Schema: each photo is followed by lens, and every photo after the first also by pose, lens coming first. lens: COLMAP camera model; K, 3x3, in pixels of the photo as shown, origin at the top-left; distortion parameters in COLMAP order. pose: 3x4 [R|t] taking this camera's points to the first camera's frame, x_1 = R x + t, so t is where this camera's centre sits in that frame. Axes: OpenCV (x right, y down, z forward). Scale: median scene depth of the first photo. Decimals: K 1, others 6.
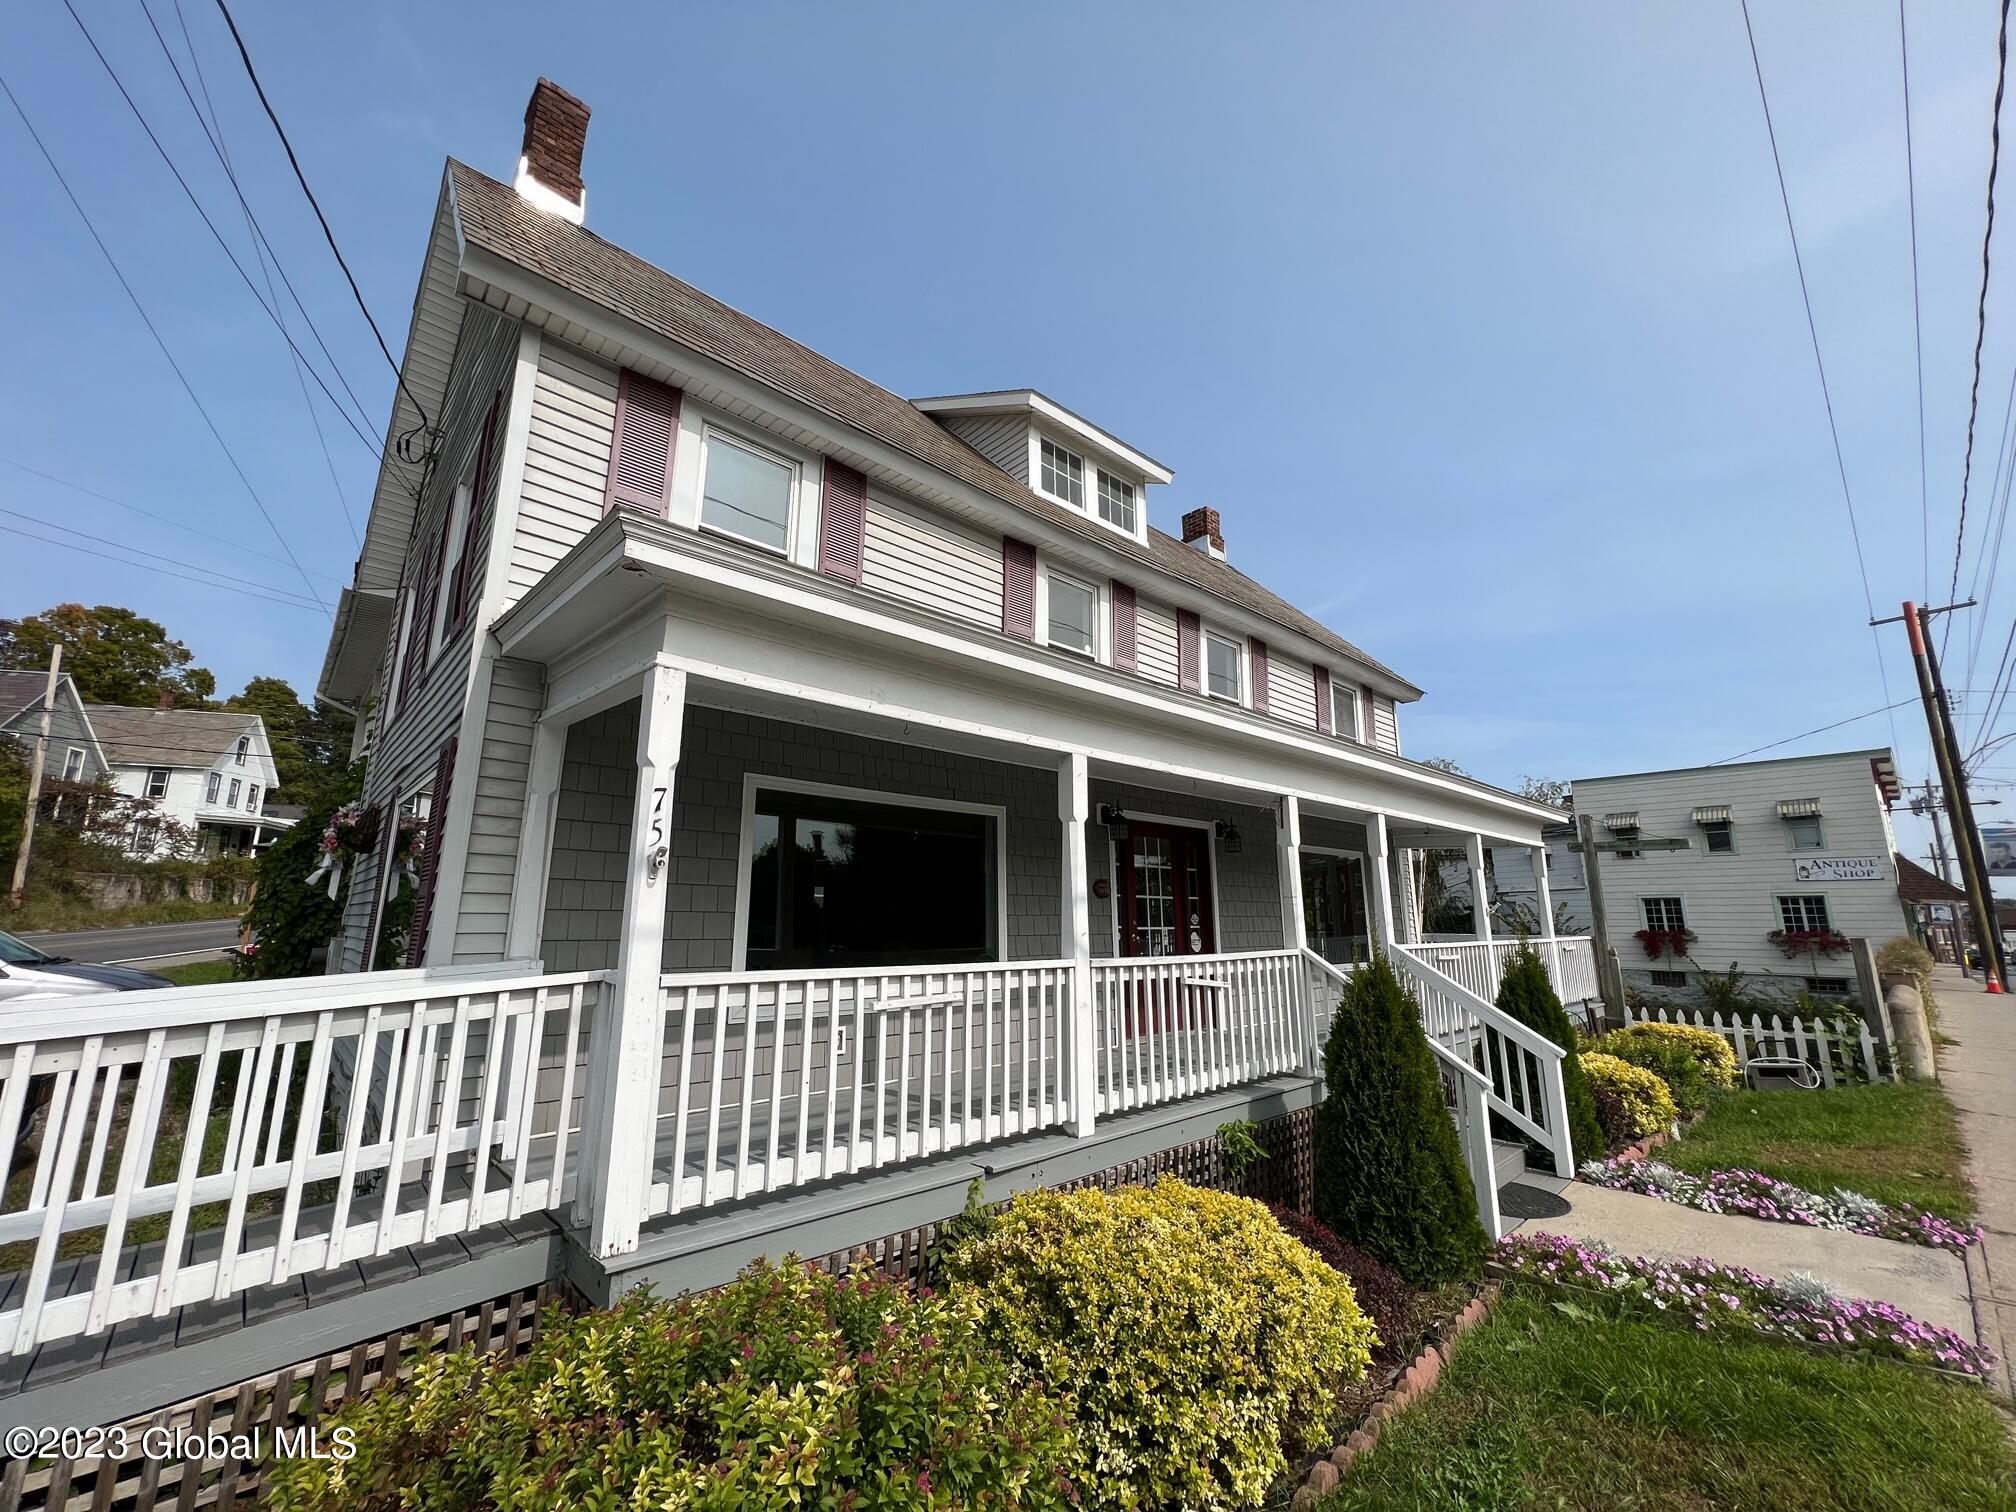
lens RADIAL K [[807.6, 0, 1003.1], [0, 807.6, 750.0], [0, 0, 1]] dist [-0.002864, 0.000432]
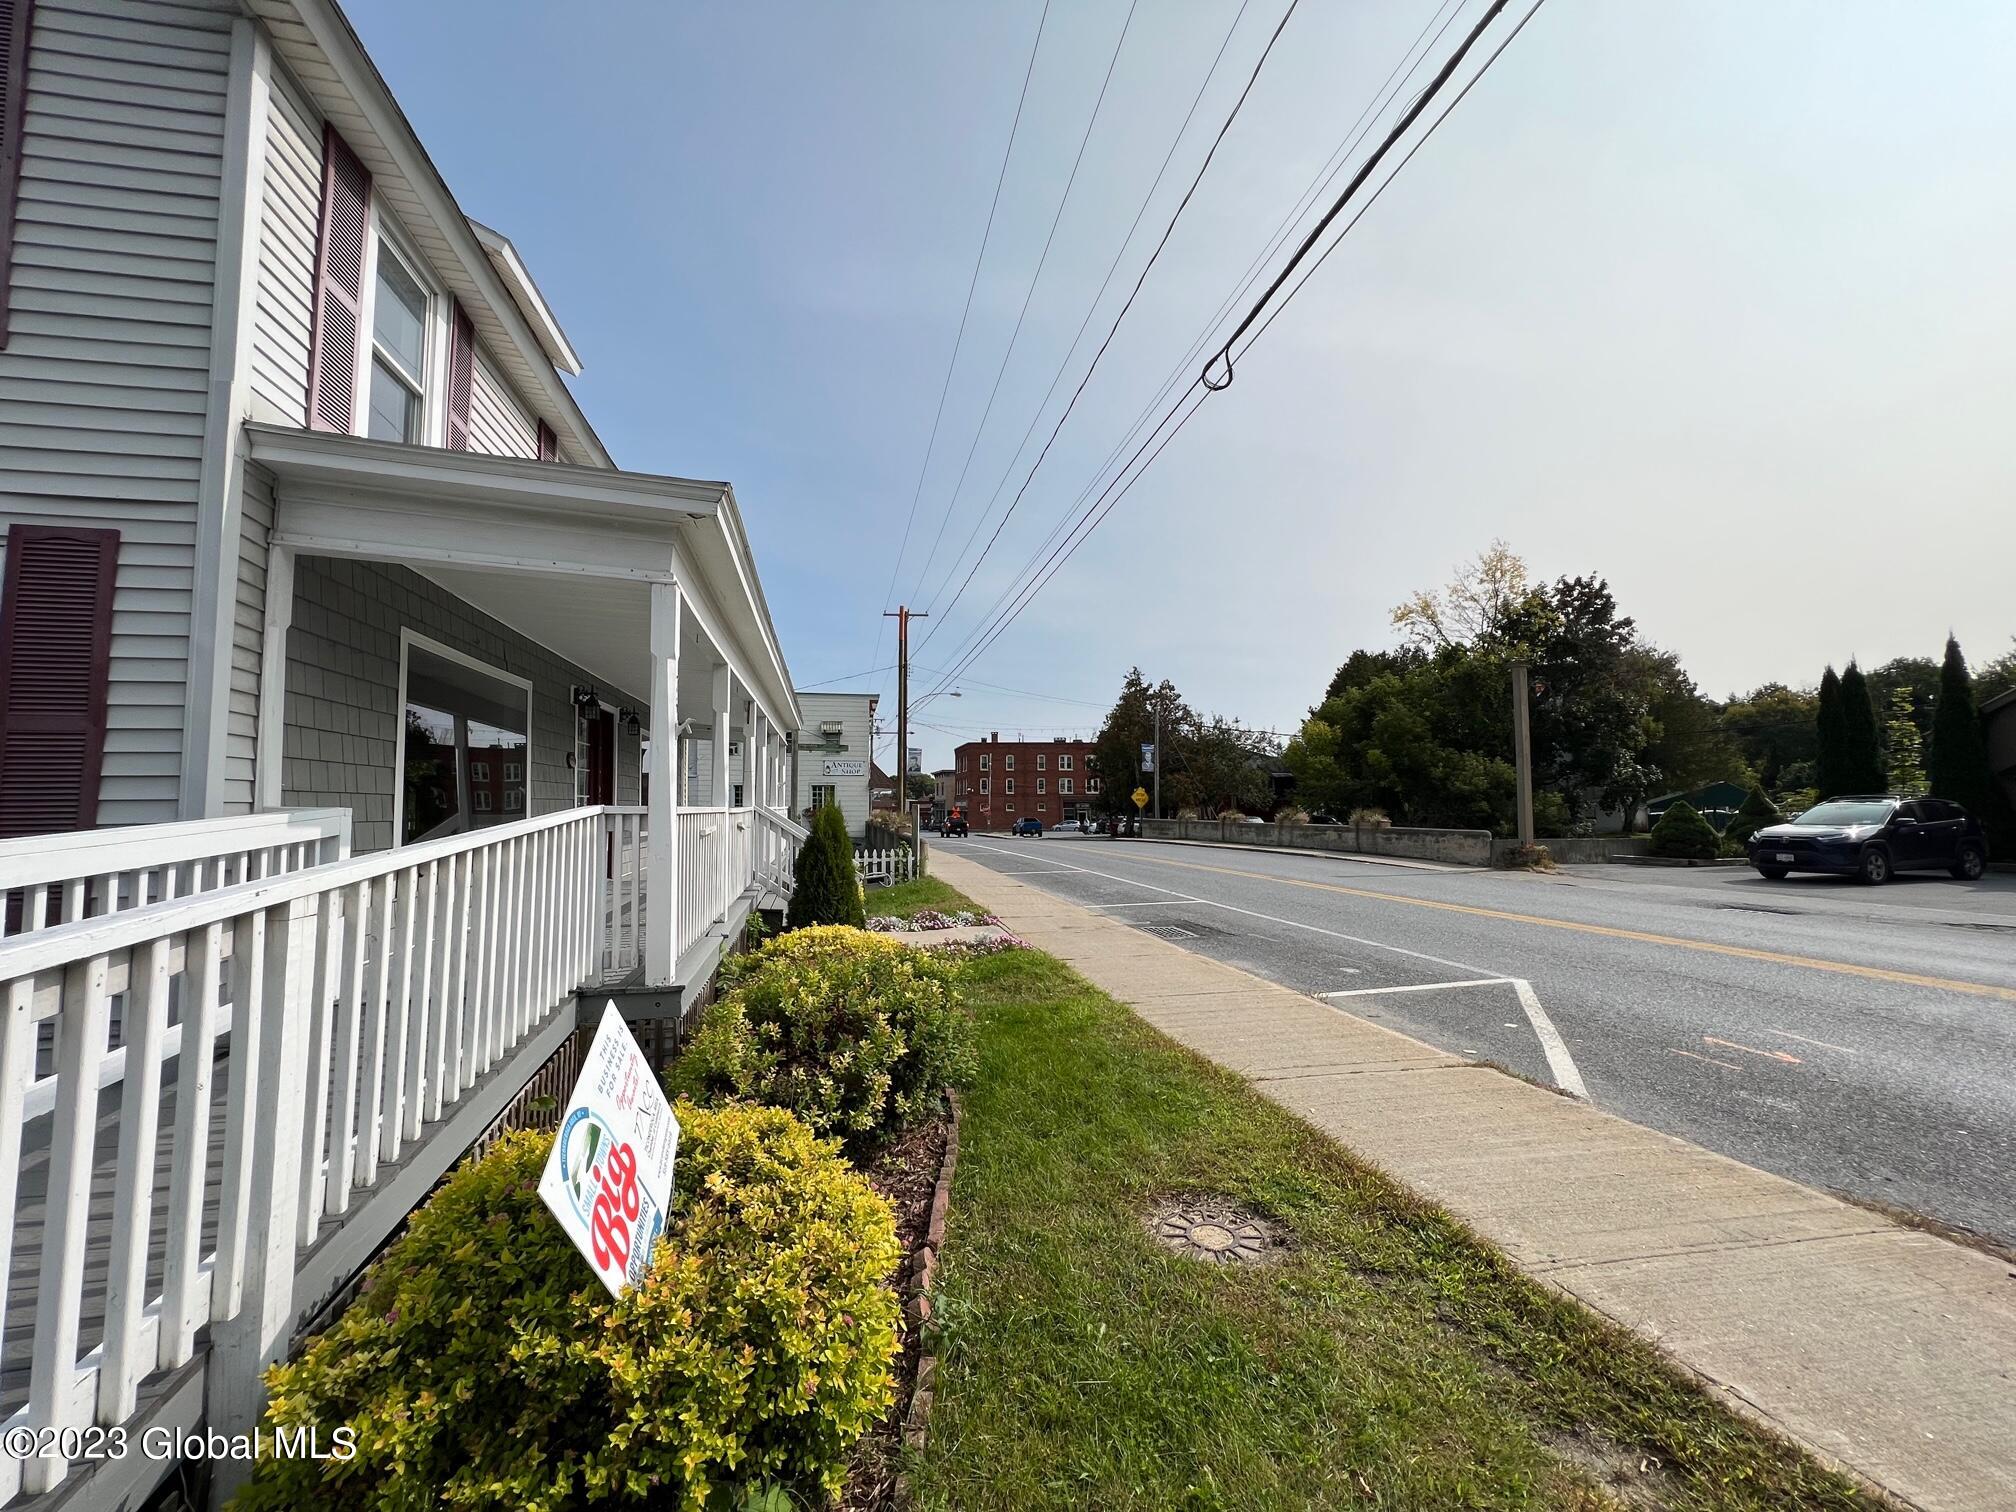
lens RADIAL K [[809.2, 0, 1005.5], [0, 809.2, 750.0], [0, 0, 1]] dist [0.000009, 0.000322]
pose [[0.495438, 0.053213, 0.867012, -0.420176], [-0.171908, 0.984387, 0.037816, 0.007081], [-0.851463, -0.167781, 0.496850, -0.061763]]
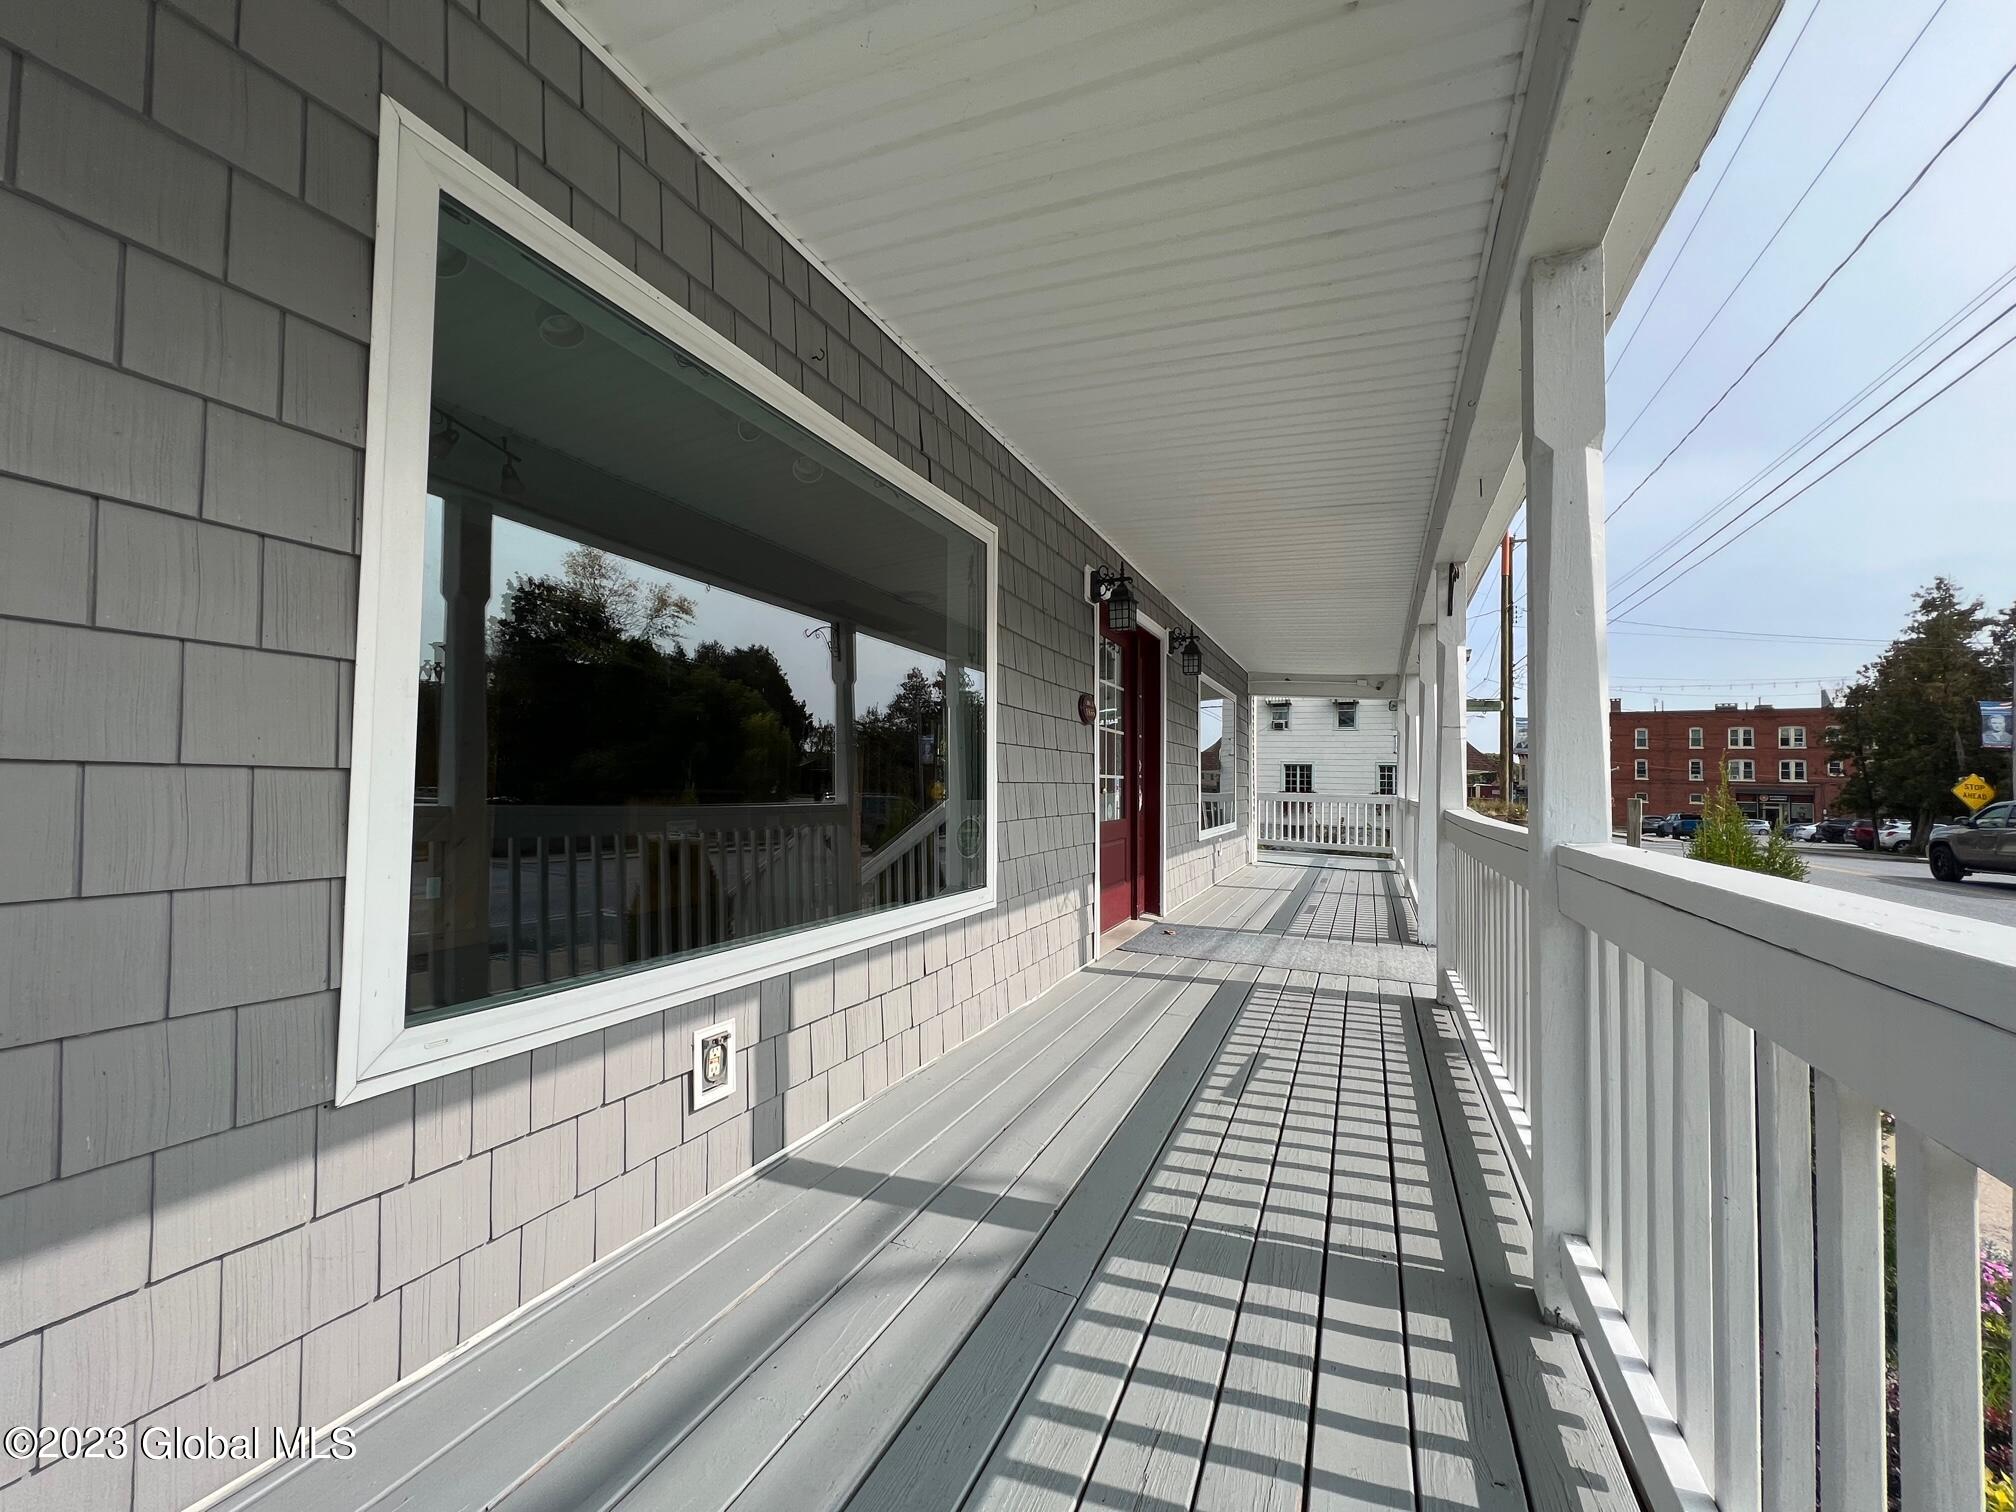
lens RADIAL K [[809.2, 0, 1005.5], [0, 809.2, 750.0], [0, 0, 1]] dist [0.000009, 0.000322]
pose [[0.915546, 0.030926, 0.401023, -0.126798], [-0.099962, 0.983252, 0.152391, 0.086883], [-0.389593, -0.179608, 0.903304, 0.358044]]
